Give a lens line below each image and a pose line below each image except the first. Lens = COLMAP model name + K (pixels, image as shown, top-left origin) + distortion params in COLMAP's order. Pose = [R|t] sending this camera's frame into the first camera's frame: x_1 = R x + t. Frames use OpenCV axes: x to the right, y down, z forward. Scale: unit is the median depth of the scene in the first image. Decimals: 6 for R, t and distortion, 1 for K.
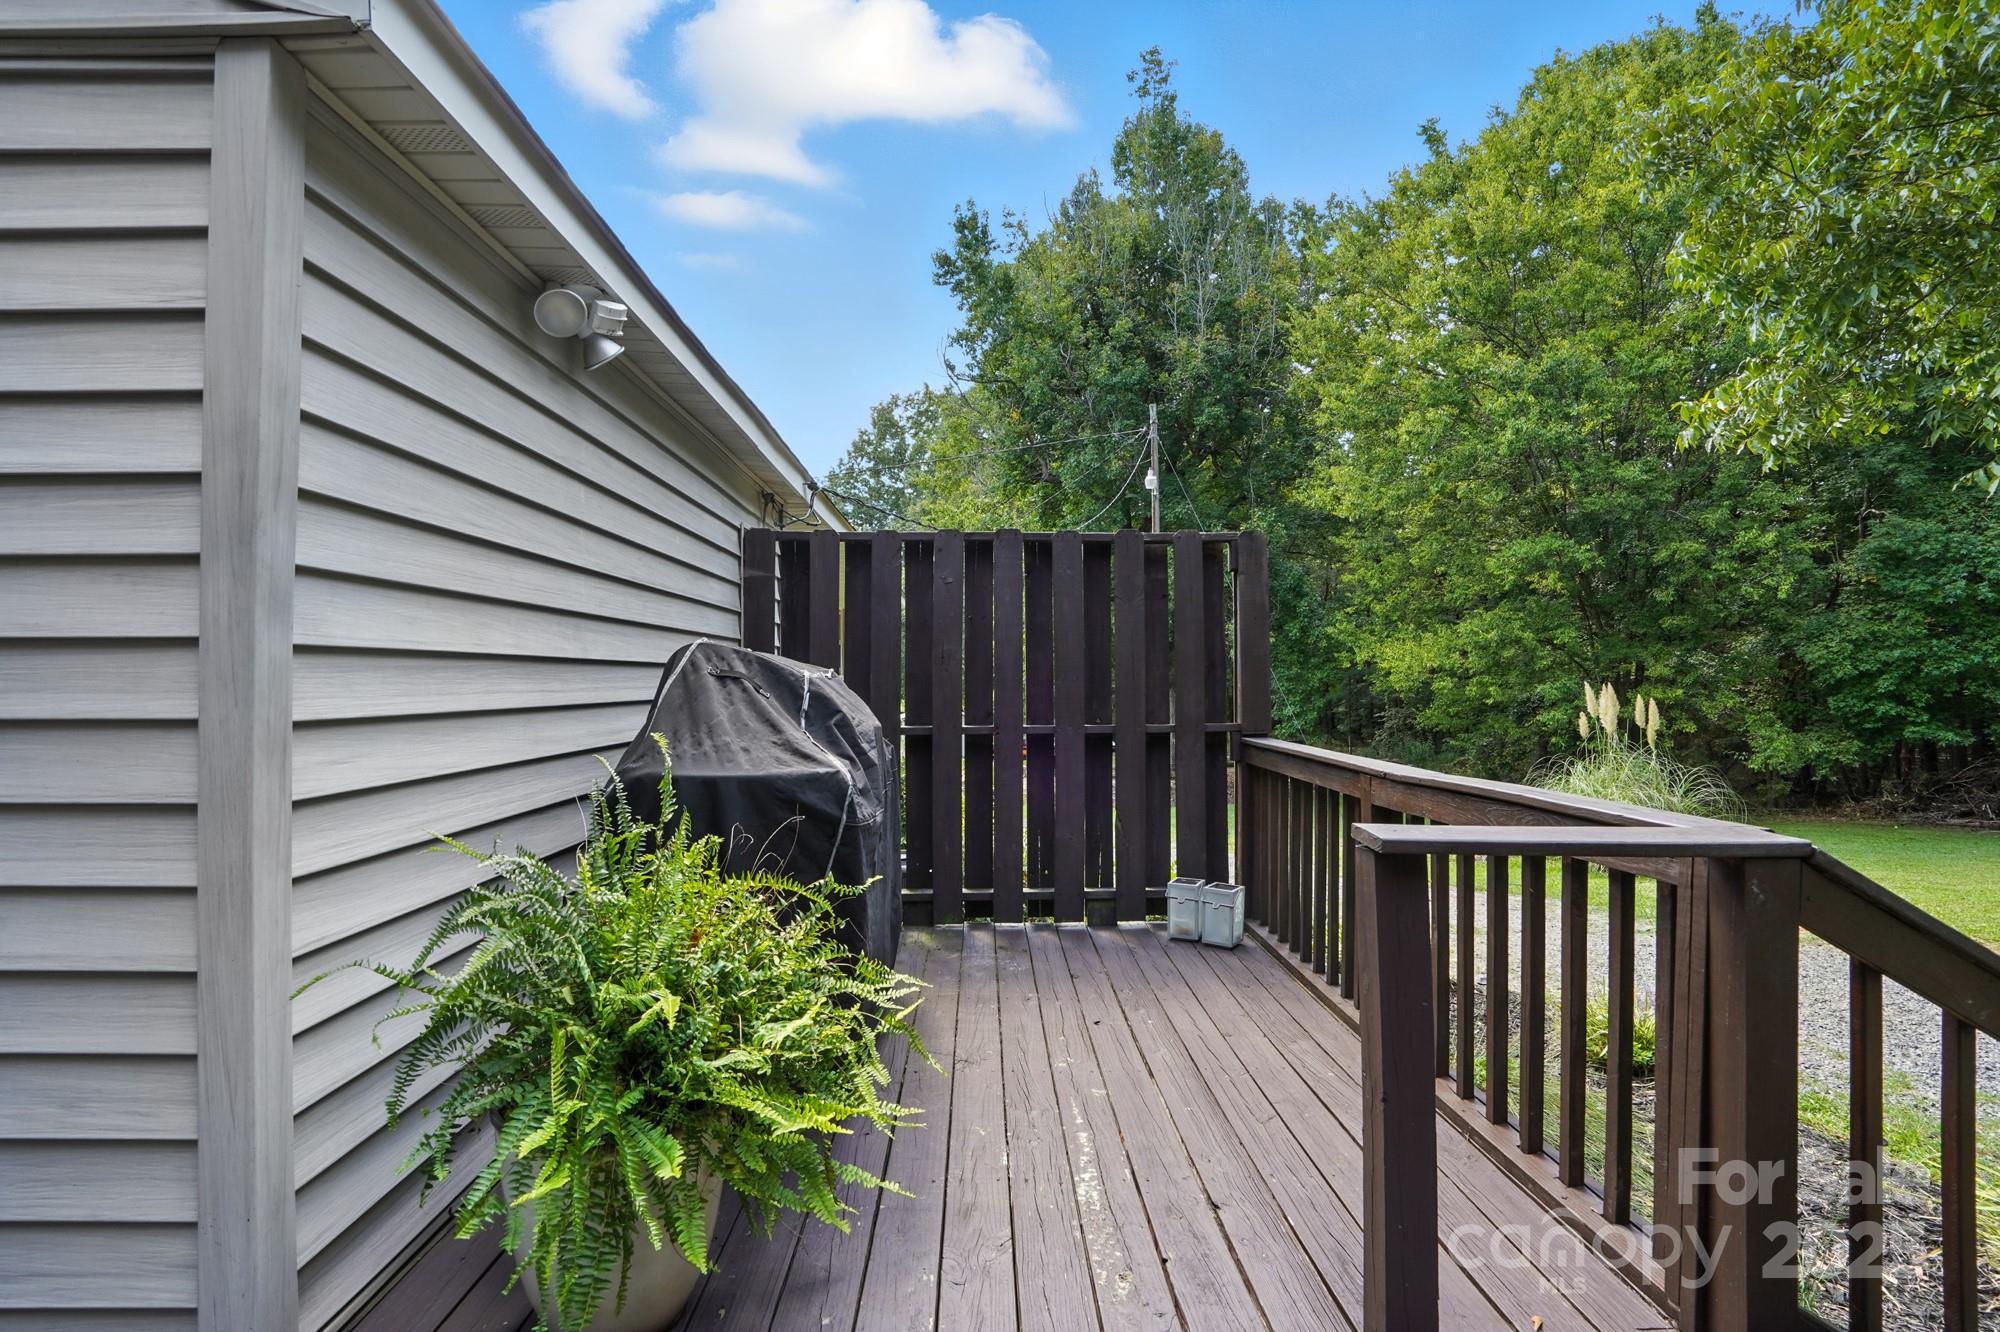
lens RADIAL K [[952.7, 0, 1011.1], [0, 952.7, 669.5], [0, 0, 1]] dist [-0.063126, 0.027719]
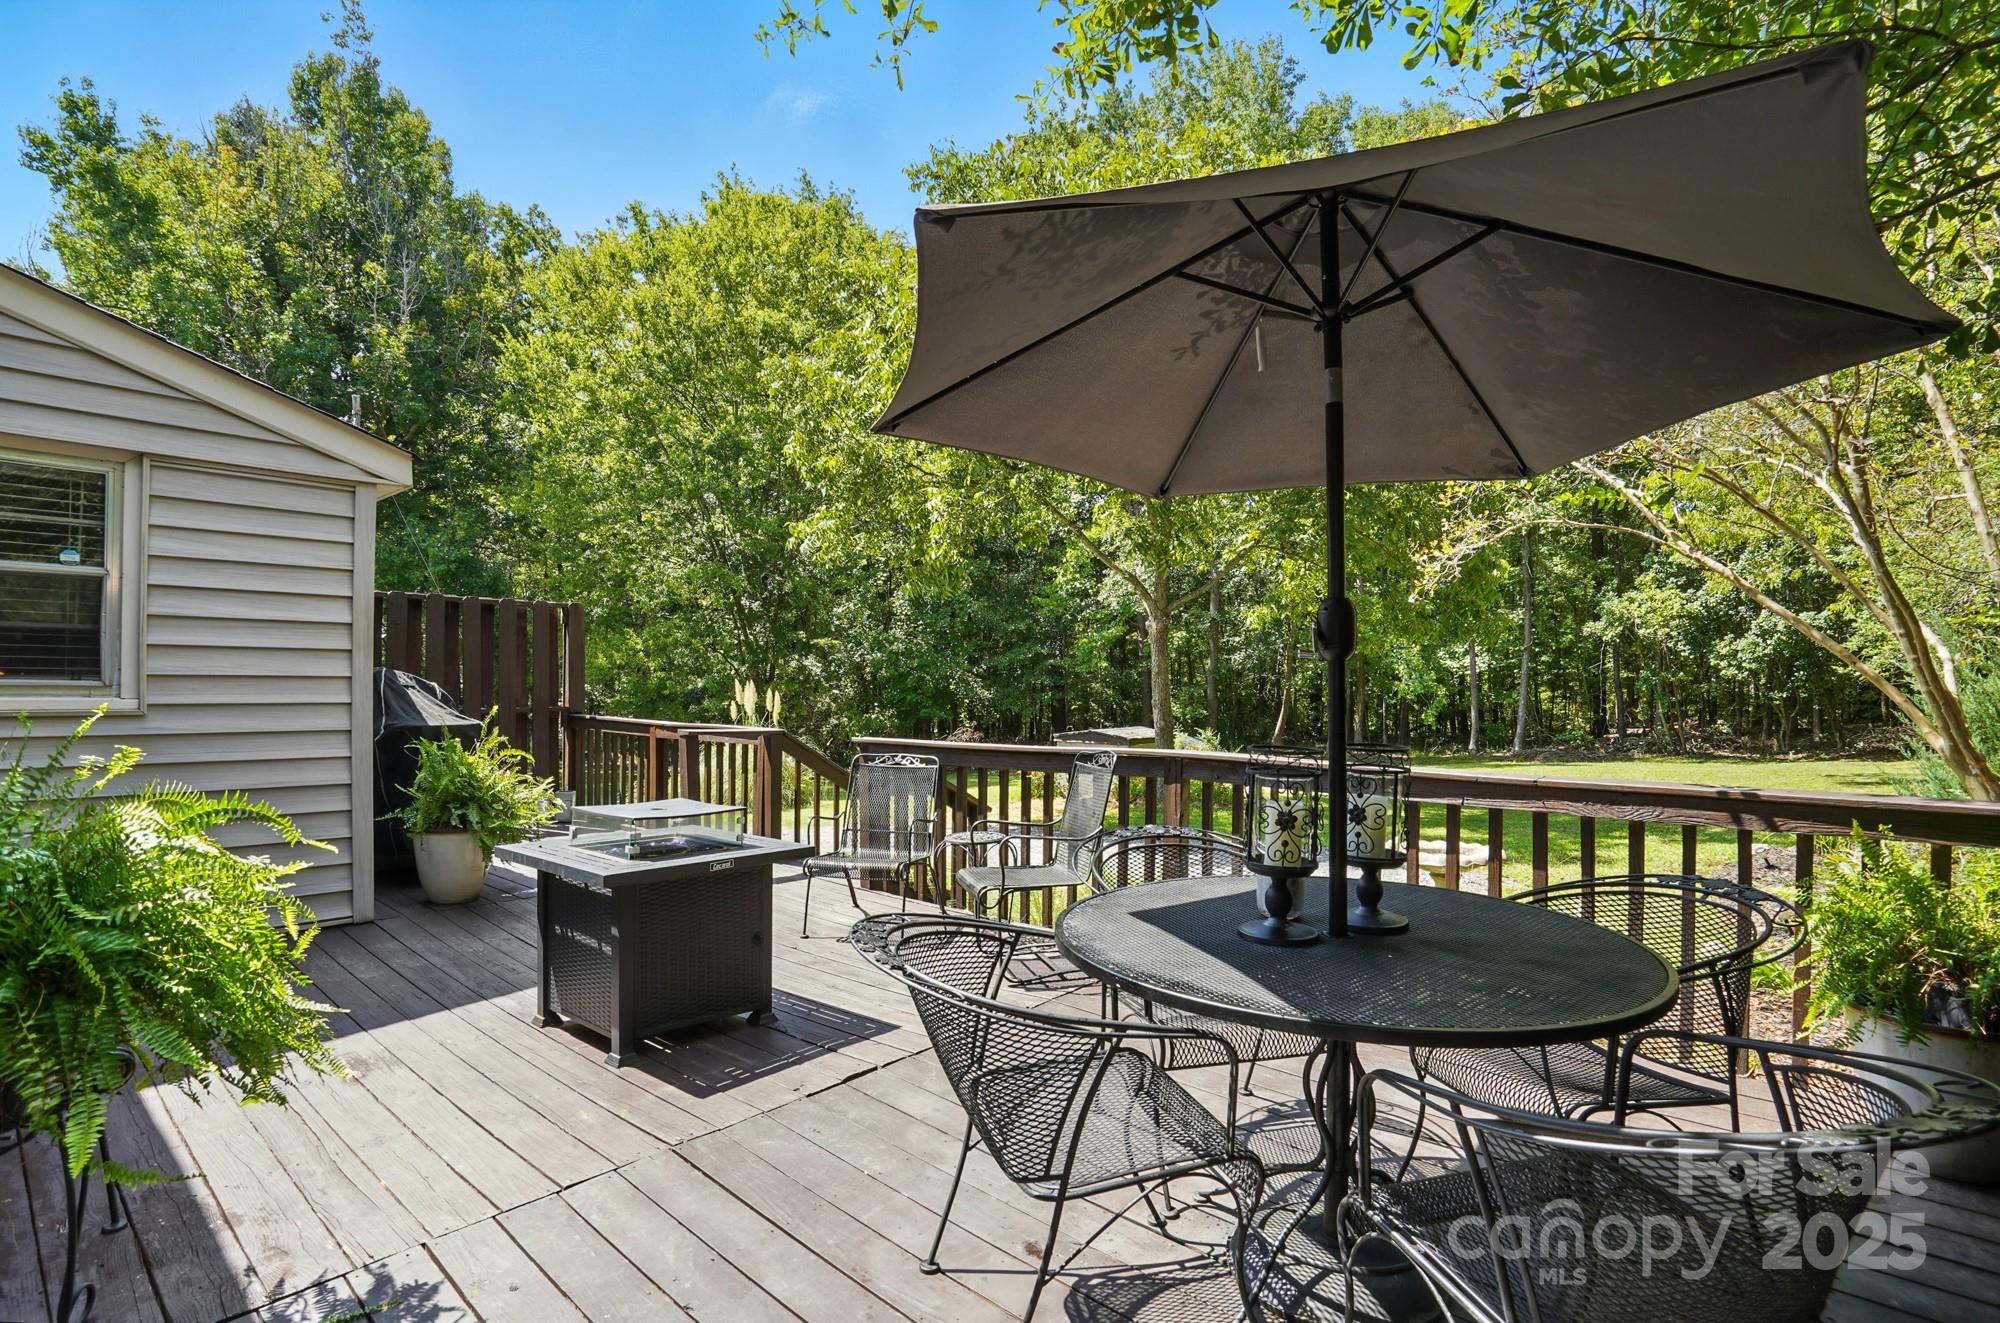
lens RADIAL K [[947.0, 0, 997.9], [0, 947.0, 658.0], [0, 0, 1]] dist [-0.000721, 0.000232]
pose [[0.681114, 0.028941, 0.731605, -0.140326], [-0.028130, 0.999515, -0.013350, -0.009349], [-0.731636, -0.011488, 0.681598, -0.227614]]
